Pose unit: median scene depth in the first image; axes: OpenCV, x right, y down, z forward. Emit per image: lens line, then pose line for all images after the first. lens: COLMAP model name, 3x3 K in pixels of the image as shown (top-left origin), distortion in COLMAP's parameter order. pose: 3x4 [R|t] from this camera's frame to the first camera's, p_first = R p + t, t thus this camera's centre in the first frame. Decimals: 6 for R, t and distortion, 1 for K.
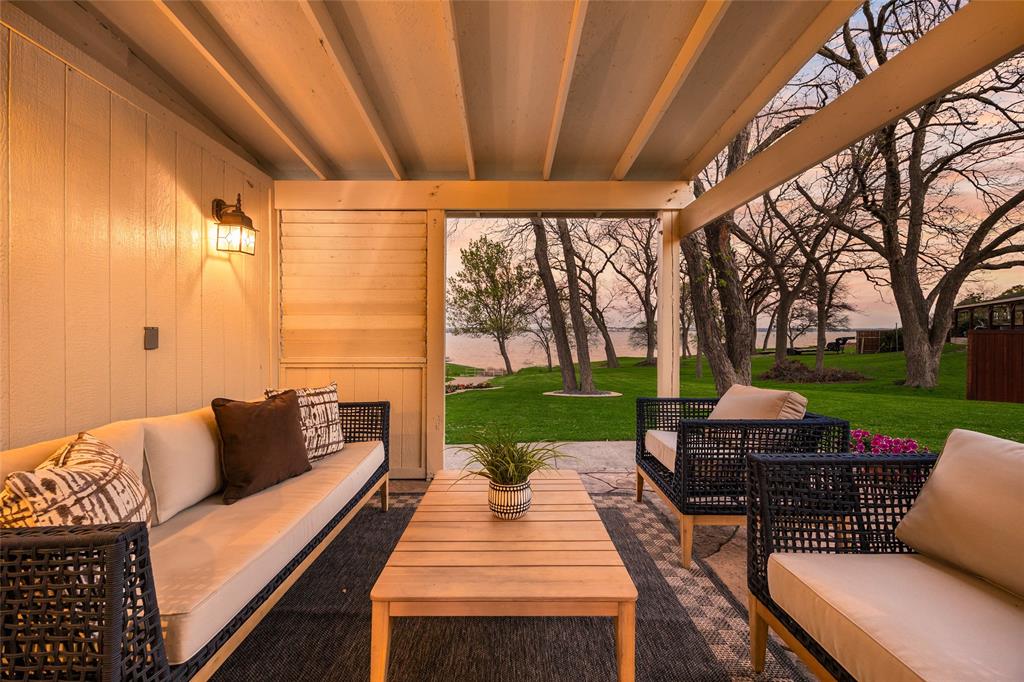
lens RADIAL K [[433.3, 0, 506.3], [0, 433.3, 335.7], [0, 0, 1]] dist [0.000878, 0.000136]
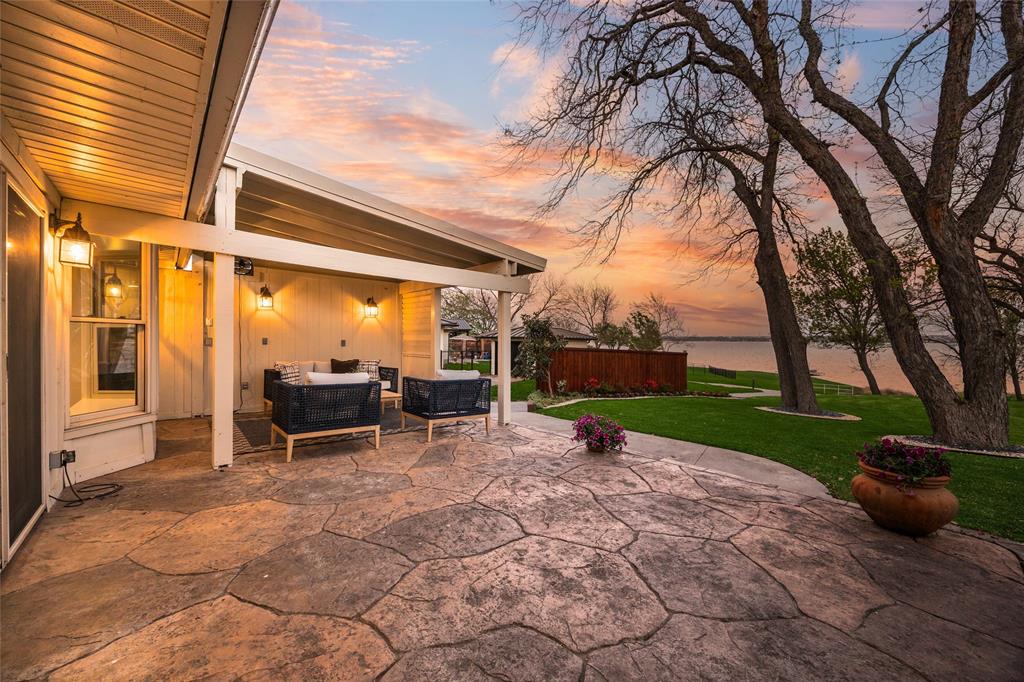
lens RADIAL K [[433.3, 0, 506.3], [0, 433.3, 335.7], [0, 0, 1]] dist [0.000878, 0.000136]
pose [[0.617896, -0.003672, -0.786251, 0.301308], [-0.011303, 0.999844, -0.013553, -0.002706], [0.786179, 0.017261, 0.617758, -0.017476]]
